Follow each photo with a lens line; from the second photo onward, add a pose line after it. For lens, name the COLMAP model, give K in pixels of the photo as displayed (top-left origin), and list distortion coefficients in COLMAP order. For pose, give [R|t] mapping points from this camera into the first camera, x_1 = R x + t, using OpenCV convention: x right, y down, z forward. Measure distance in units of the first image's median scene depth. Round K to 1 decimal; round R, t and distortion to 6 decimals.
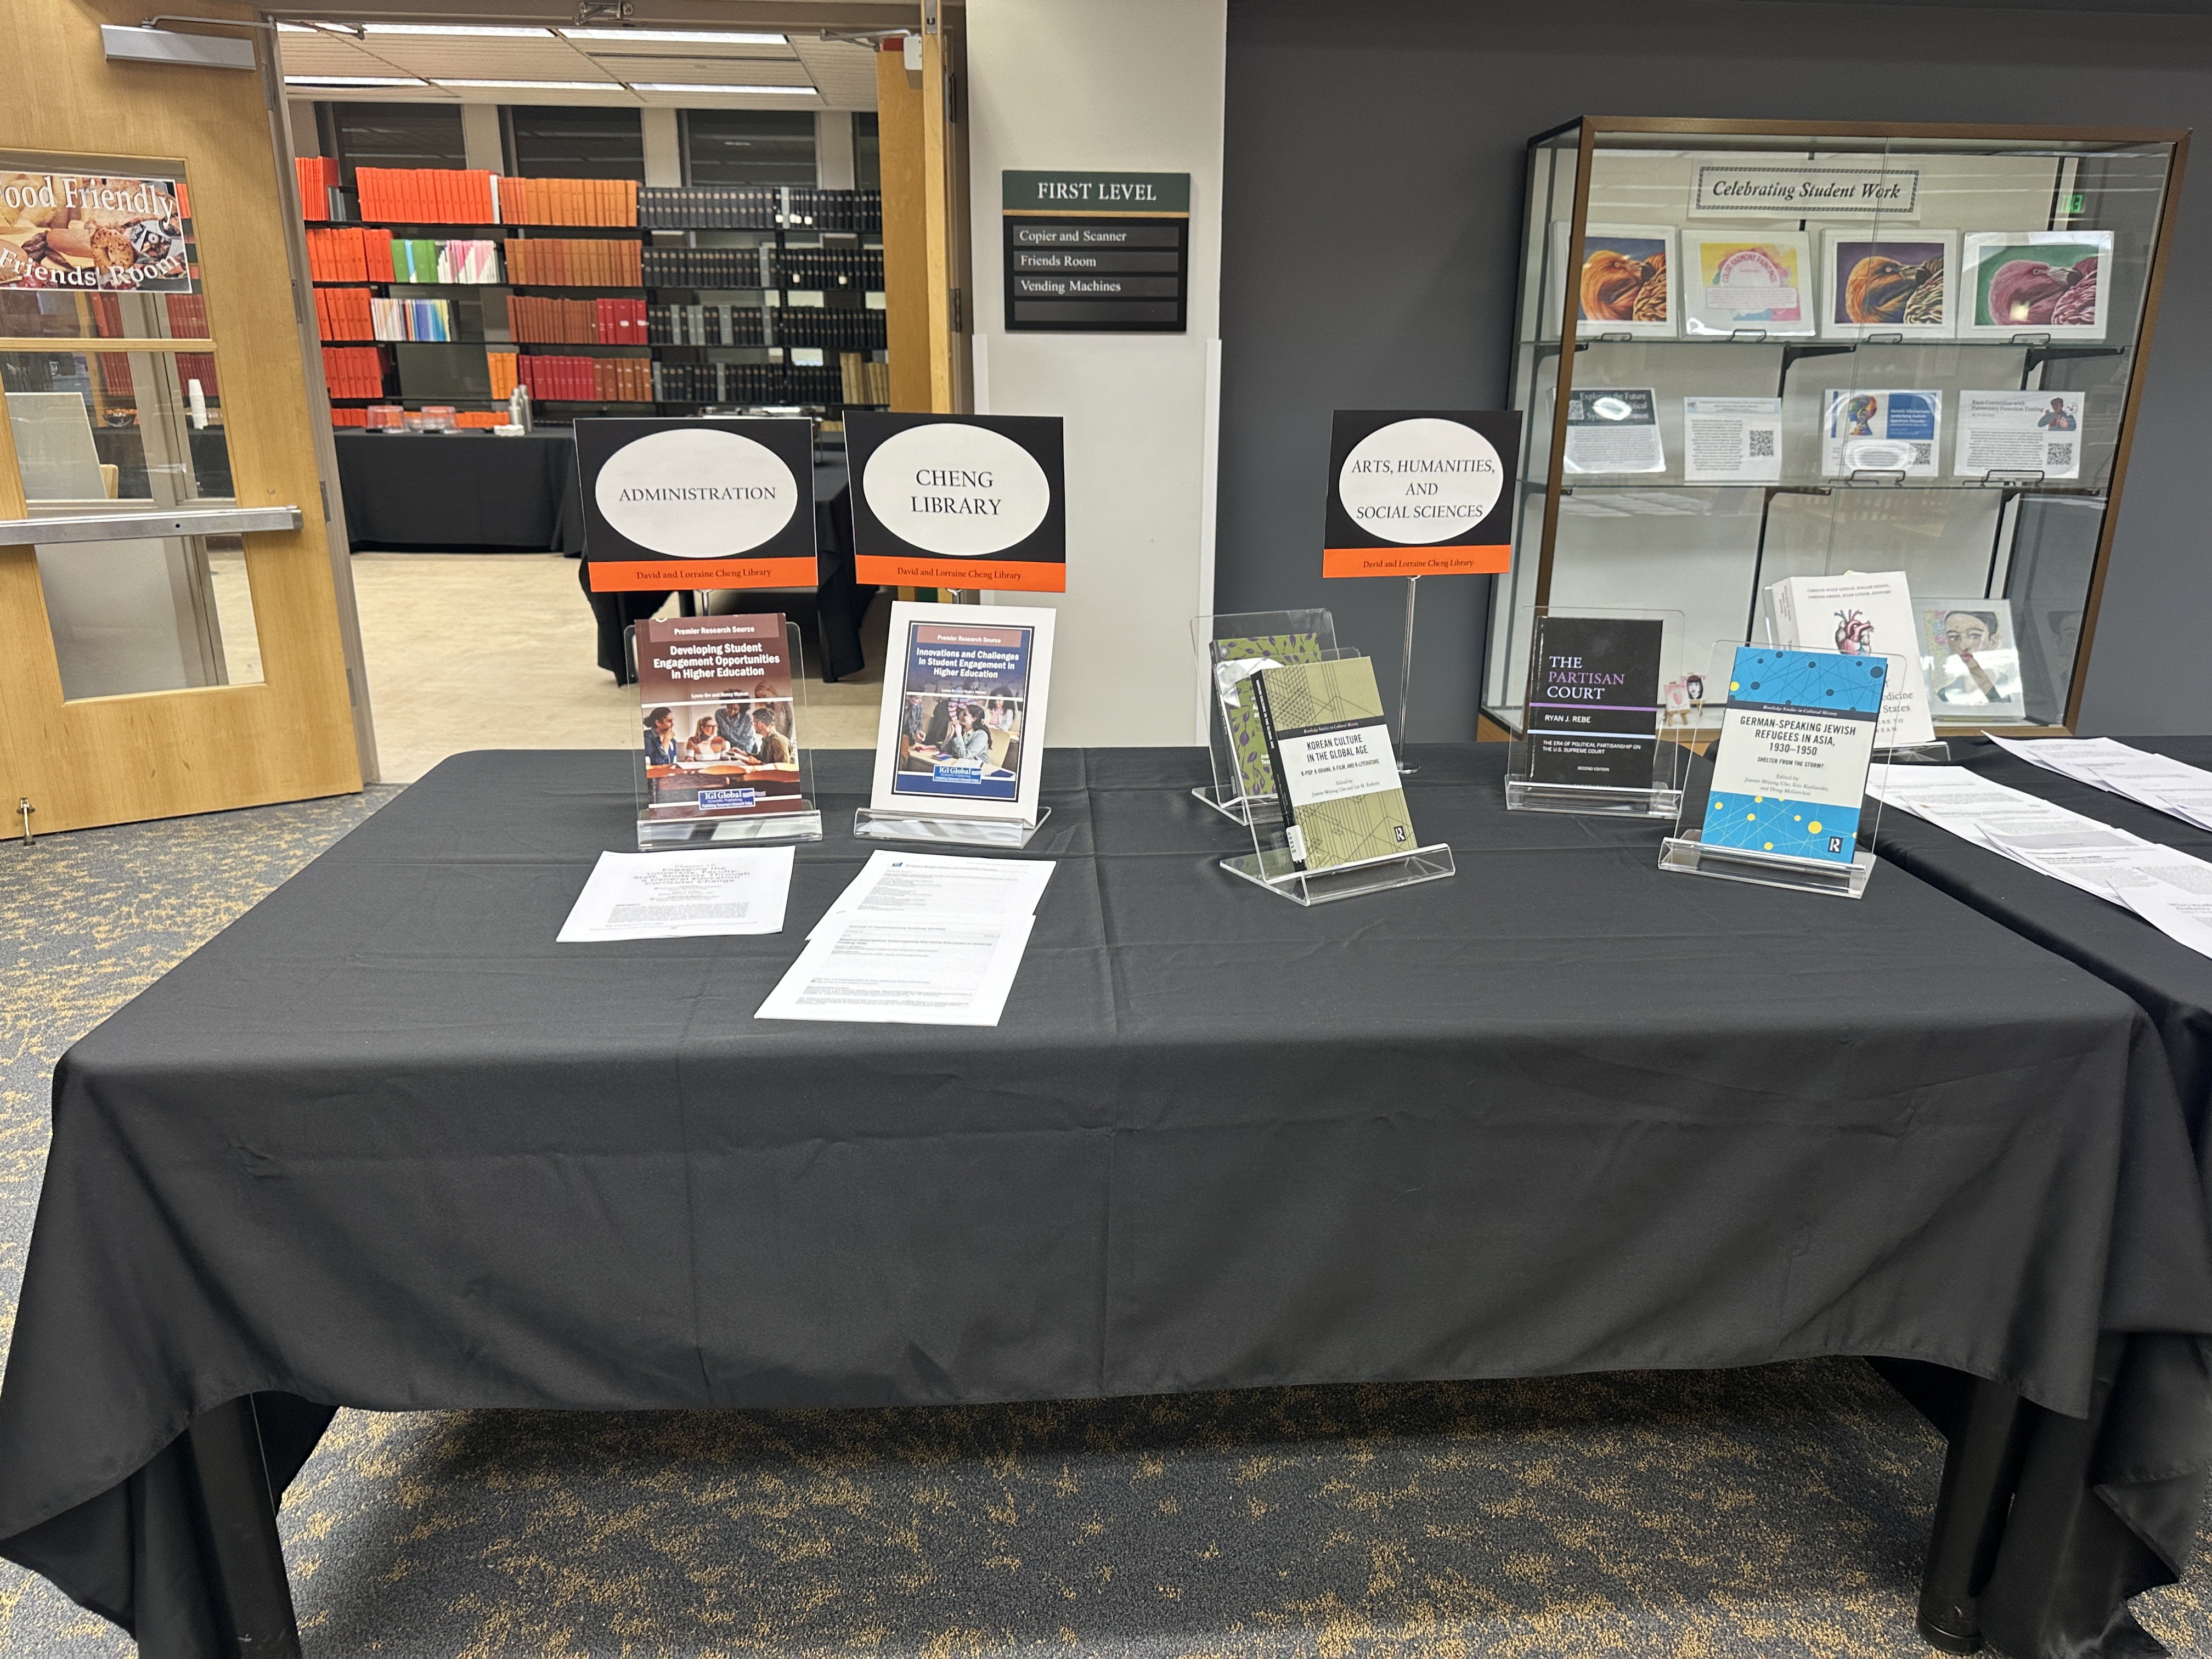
lens RADIAL K [[1581.8, 0, 1037.6], [0, 1581.8, 871.3], [0, 0, 1]] dist [0.018834, -0.031333]
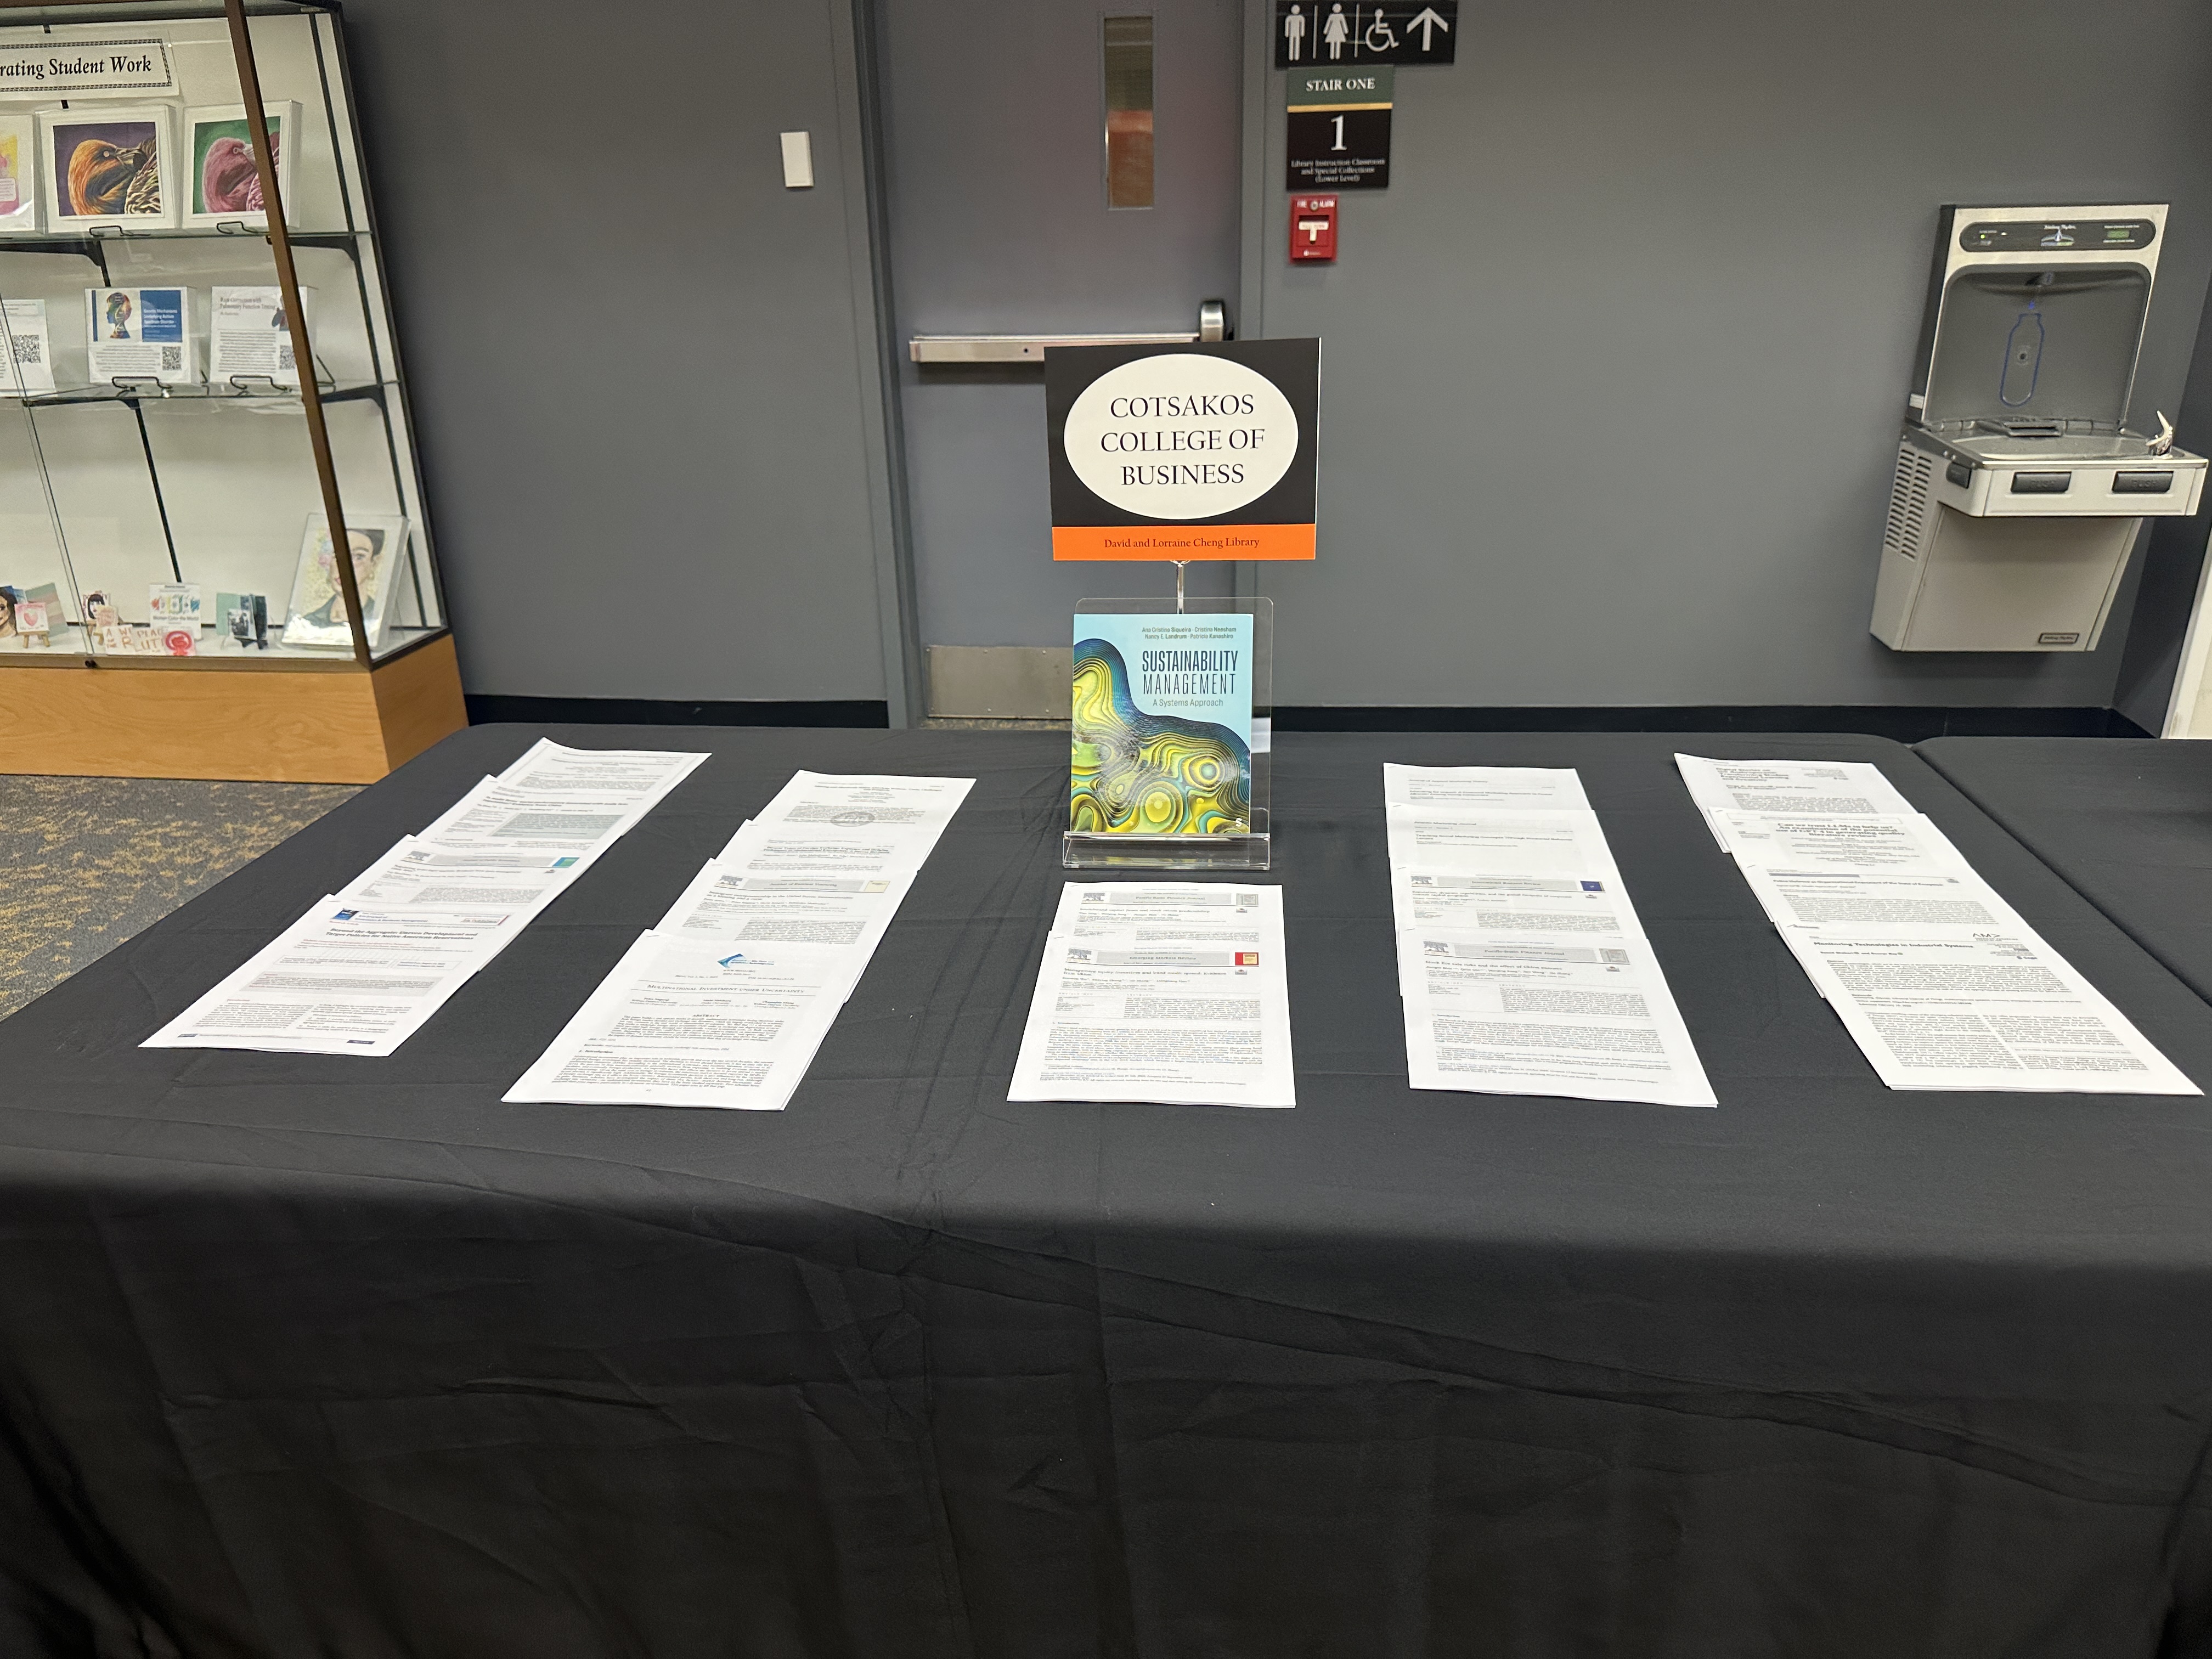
lens RADIAL K [[1581.8, 0, 1134.0], [0, 1581.8, 874.7], [0, 0, 1]] dist [0.018834, -0.031333]
pose [[0.987171, 0.046321, -0.152803, 1.278889], [-0.032691, 0.995357, 0.090534, -0.067414], [0.156287, -0.084378, 0.984101, 0.159729]]
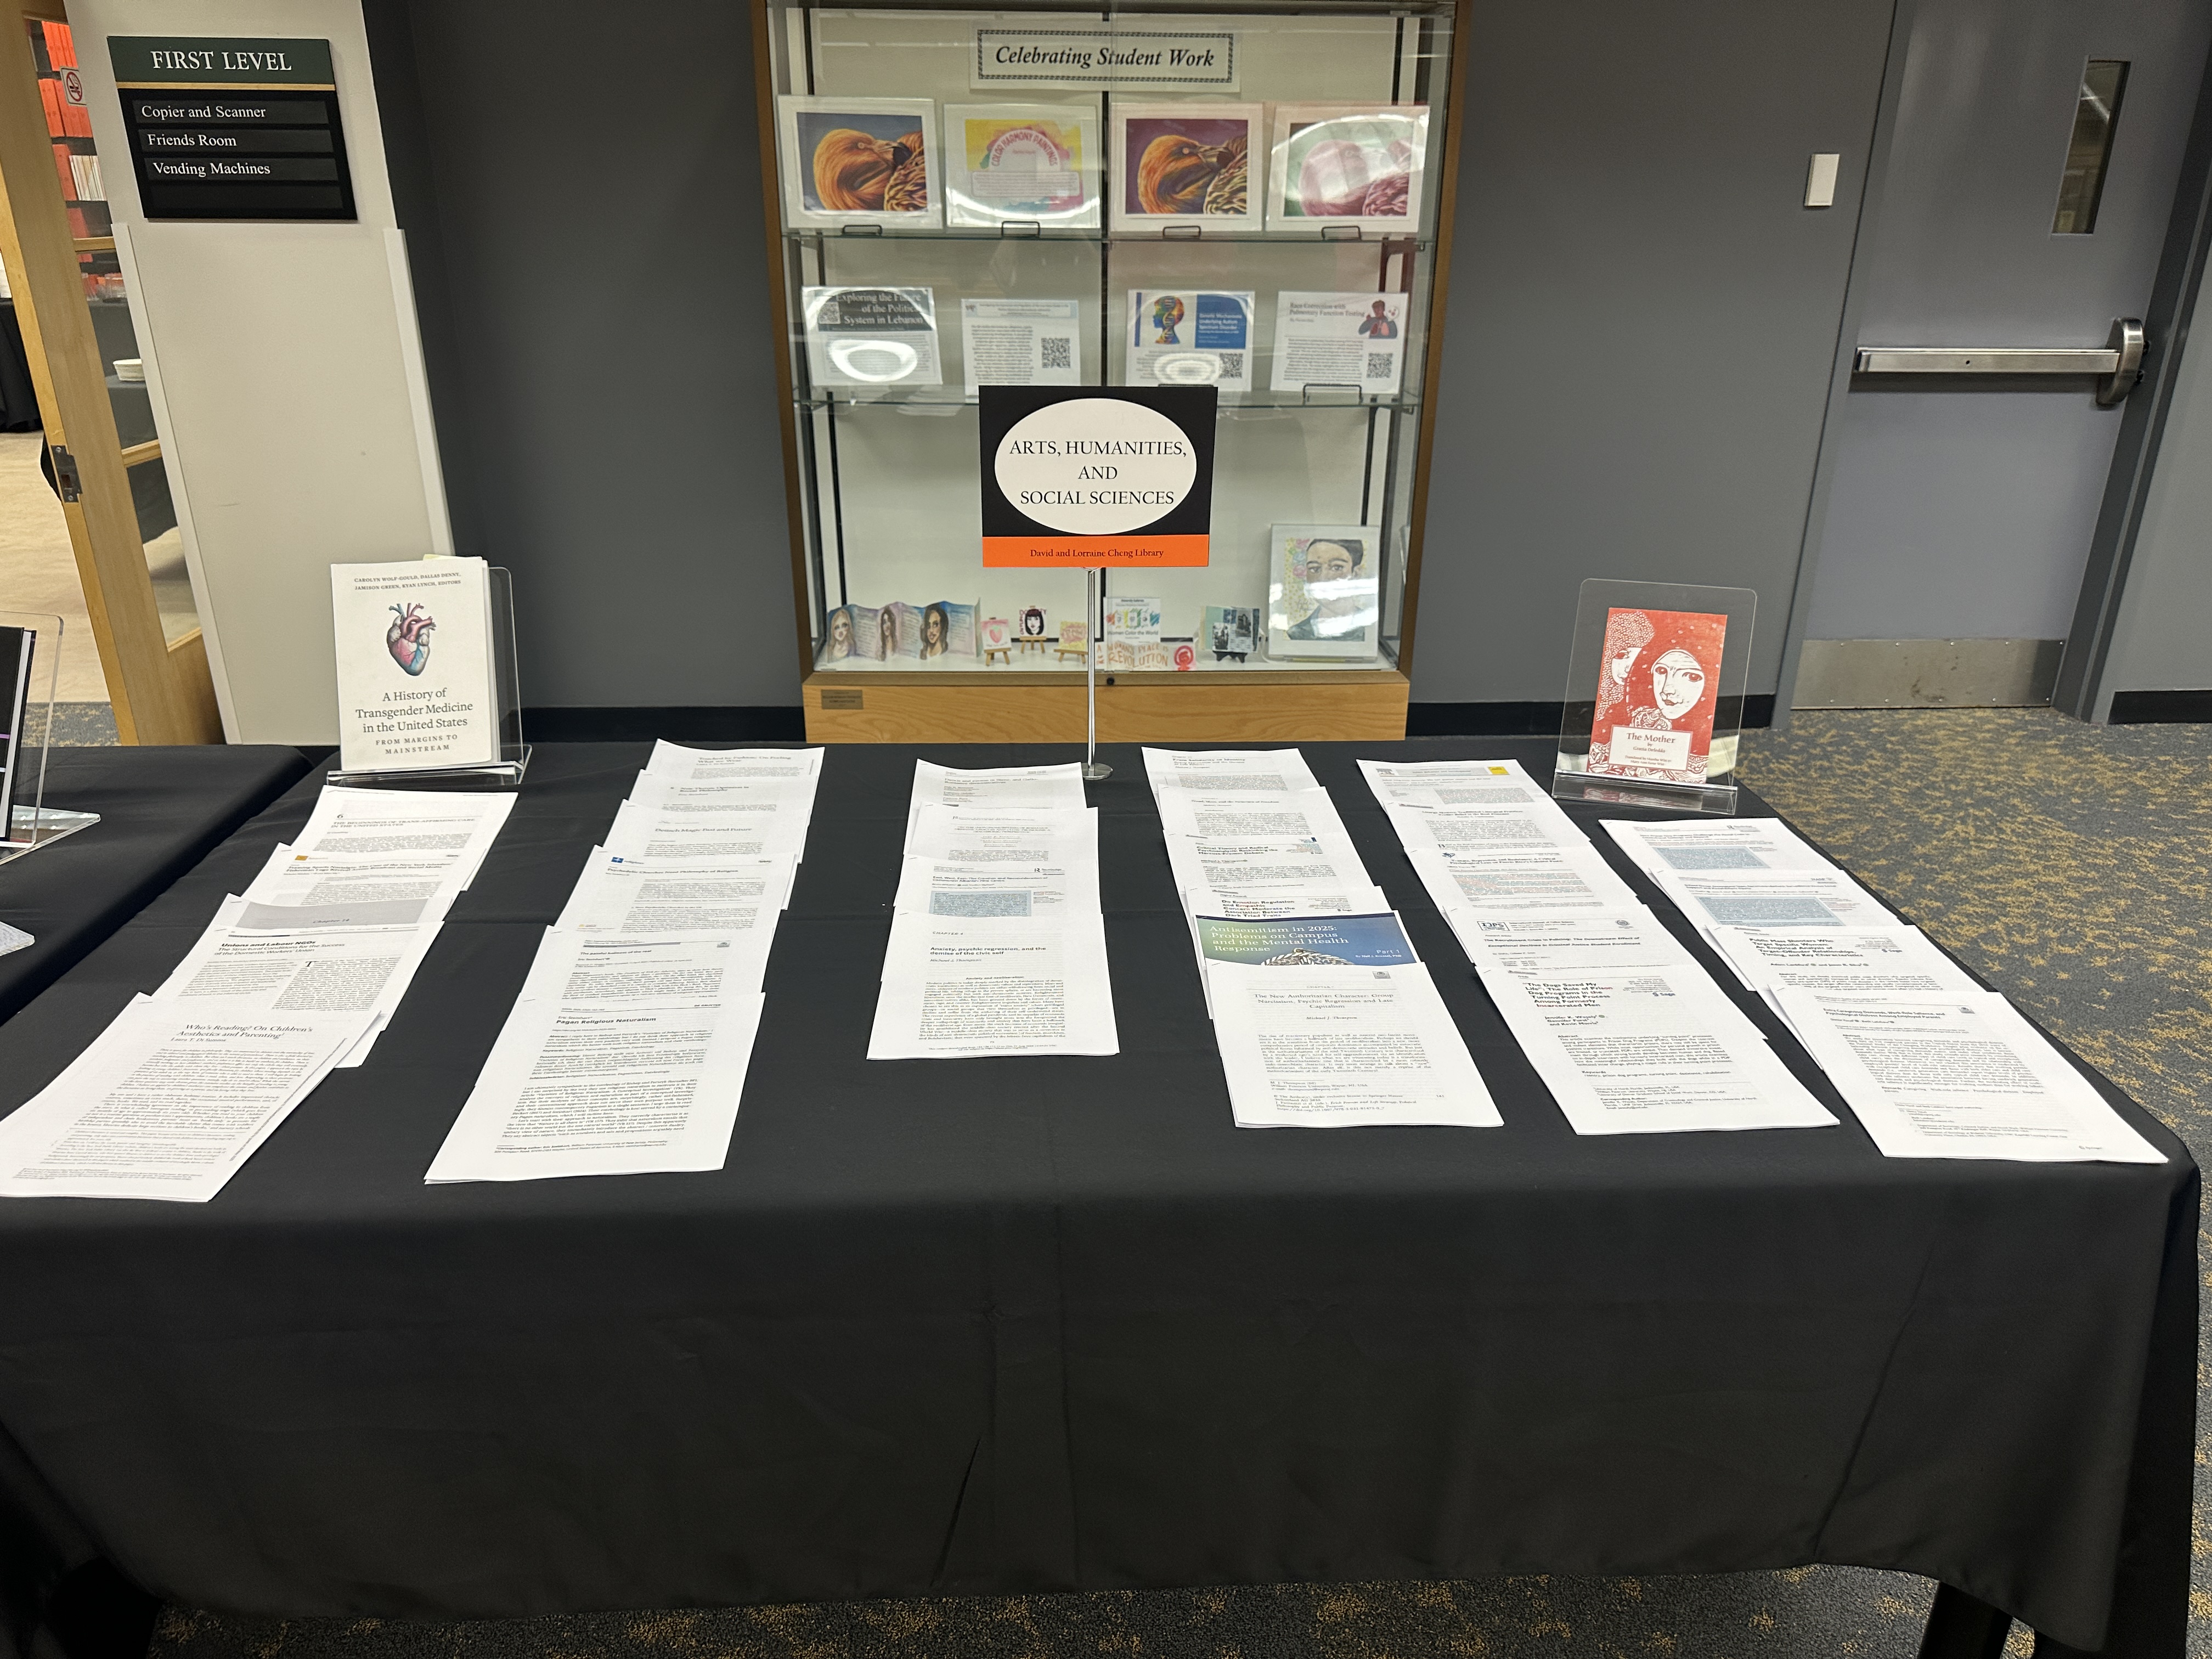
lens RADIAL K [[1581.8, 0, 1084.1], [0, 1581.8, 863.5], [0, 0, 1]] dist [0.018834, -0.031333]
pose [[0.999862, 0.009846, -0.013390, 0.495223], [-0.008733, 0.996694, 0.080782, -0.055226], [0.014141, -0.080654, 0.996642, 0.088117]]
